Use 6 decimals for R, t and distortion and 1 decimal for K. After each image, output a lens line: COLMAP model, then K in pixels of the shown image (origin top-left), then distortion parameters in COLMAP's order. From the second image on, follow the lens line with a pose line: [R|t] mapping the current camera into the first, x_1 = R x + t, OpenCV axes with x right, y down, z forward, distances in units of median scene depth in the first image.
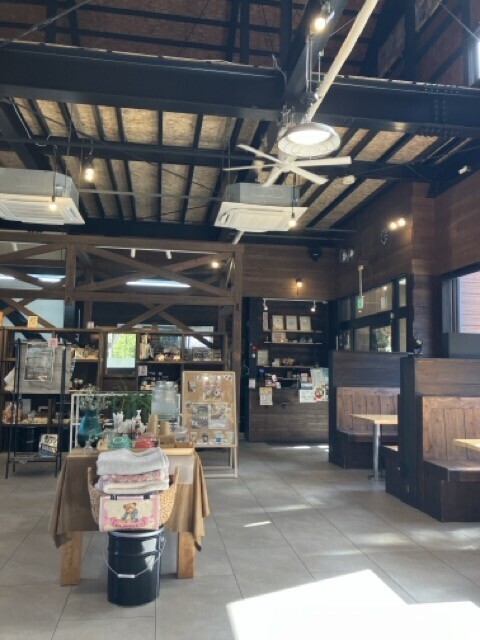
lens RADIAL K [[540.8, 0, 240.0], [0, 540.8, 320.0], [0, 0, 1]] dist [0.007213, -0.005334]
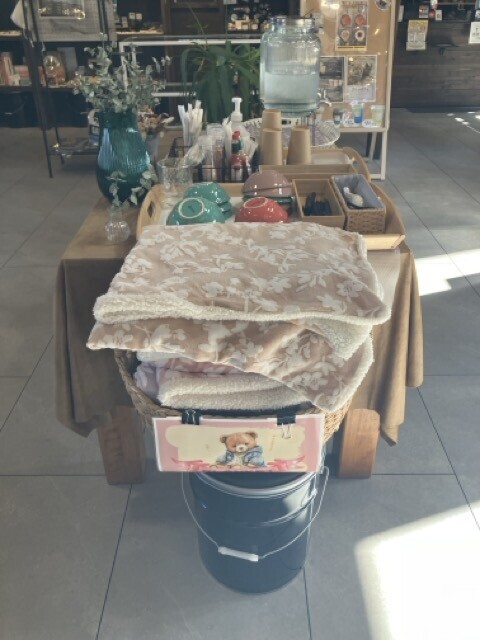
lens RADIAL K [[540.8, 0, 240.0], [0, 540.8, 320.0], [0, 0, 1]] dist [0.007213, -0.005334]
pose [[0.987933, 0.054041, -0.145145, -0.112832], [0.042299, 0.807379, 0.588515, 0.056627], [0.148991, -0.587553, 0.795351, 0.555095]]
